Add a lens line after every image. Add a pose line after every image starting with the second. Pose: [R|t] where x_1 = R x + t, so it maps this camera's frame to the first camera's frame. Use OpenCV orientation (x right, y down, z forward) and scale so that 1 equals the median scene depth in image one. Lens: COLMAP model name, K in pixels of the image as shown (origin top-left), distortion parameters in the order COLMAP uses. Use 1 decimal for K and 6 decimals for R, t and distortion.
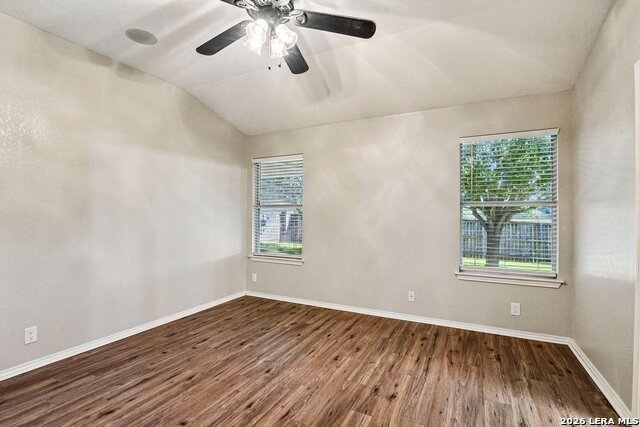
lens RADIAL K [[300.1, 0, 318.3], [0, 300.1, 213.9], [0, 0, 1]] dist [-0.014189, -0.005190]
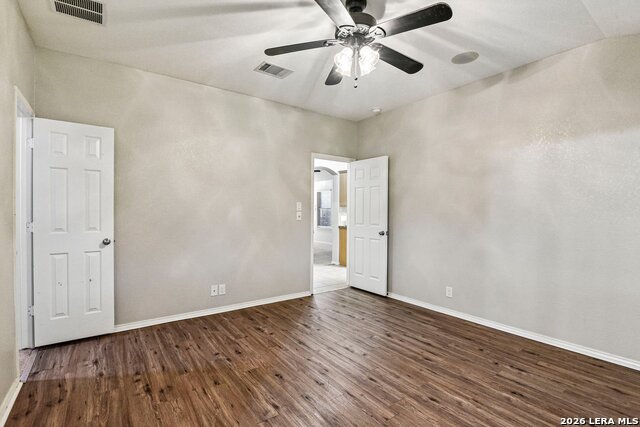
lens RADIAL K [[300.1, 0, 318.3], [0, 300.1, 213.9], [0, 0, 1]] dist [-0.014189, -0.005190]
pose [[-0.452576, -0.002495, -0.891722, 0.679620], [-0.007490, 0.999971, 0.001004, 0.005309], [0.891694, 0.007134, -0.452582, 1.017899]]
